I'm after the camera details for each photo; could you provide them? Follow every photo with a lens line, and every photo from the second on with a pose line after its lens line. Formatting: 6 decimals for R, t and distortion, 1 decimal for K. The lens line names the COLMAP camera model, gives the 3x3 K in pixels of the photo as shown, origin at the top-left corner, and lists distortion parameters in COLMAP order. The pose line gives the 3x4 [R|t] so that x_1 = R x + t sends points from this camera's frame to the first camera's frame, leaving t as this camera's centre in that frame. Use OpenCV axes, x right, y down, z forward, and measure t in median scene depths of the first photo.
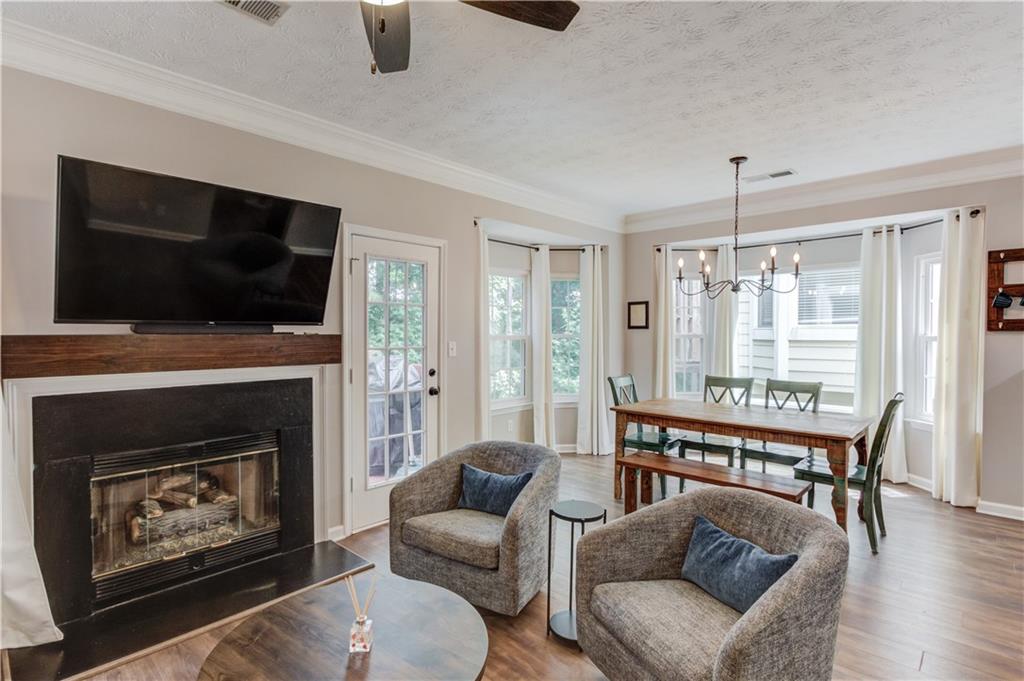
lens RADIAL K [[515.6, 0, 509.7], [0, 515.6, 347.2], [0, 0, 1]] dist [-0.002086, 0.001731]
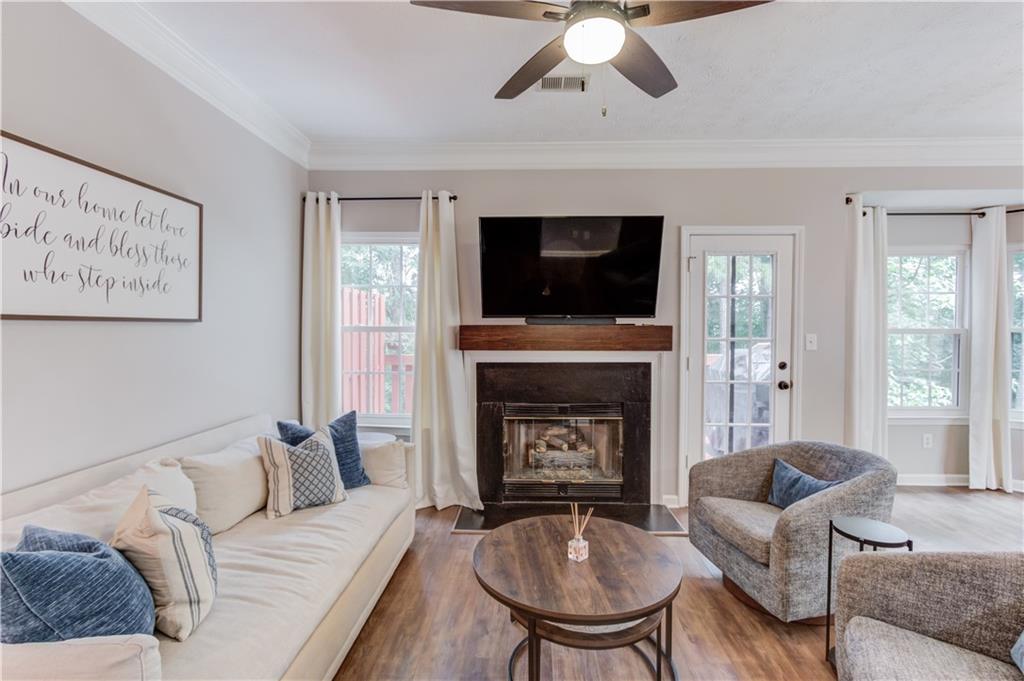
lens RADIAL K [[490.2, 0, 513.3], [0, 490.2, 343.1], [0, 0, 1]] dist [-0.003207, 0.000792]
pose [[0.657755, 0.020863, -0.752943, 0.281008], [-0.021763, 0.999725, 0.008689, 0.013419], [0.752918, 0.010671, 0.658028, 0.027980]]
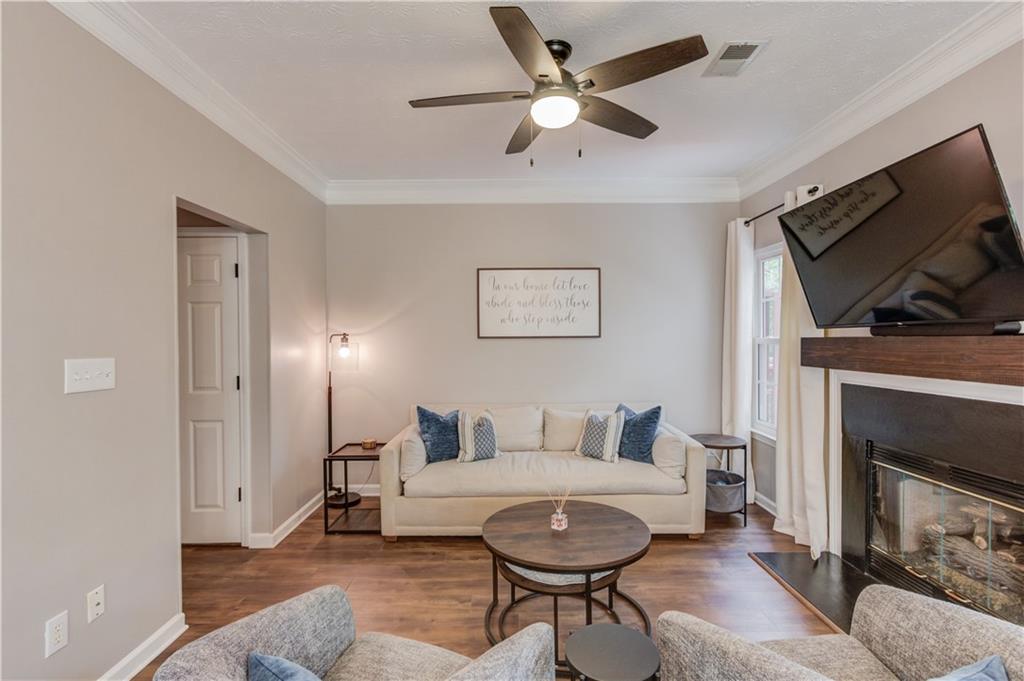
lens RADIAL K [[490.2, 0, 513.3], [0, 490.2, 343.1], [0, 0, 1]] dist [-0.003207, 0.000792]
pose [[-0.718505, 0.003716, -0.695511, 0.463659], [-0.019616, 0.999480, 0.025604, -0.019958], [0.695245, 0.032040, -0.718059, 1.042476]]
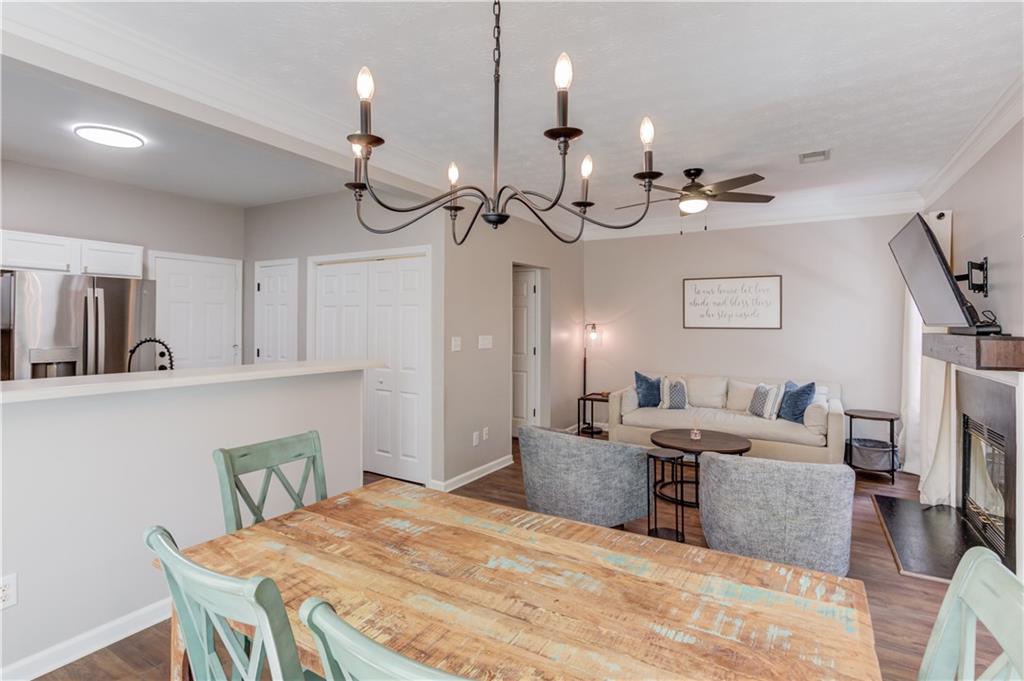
lens RADIAL K [[490.2, 0, 513.3], [0, 490.2, 343.1], [0, 0, 1]] dist [-0.003207, 0.000792]
pose [[-0.973561, -0.004065, -0.228392, 0.689700], [-0.019930, 0.997540, 0.067202, -0.056927], [0.227557, 0.069977, -0.971247, 1.764655]]
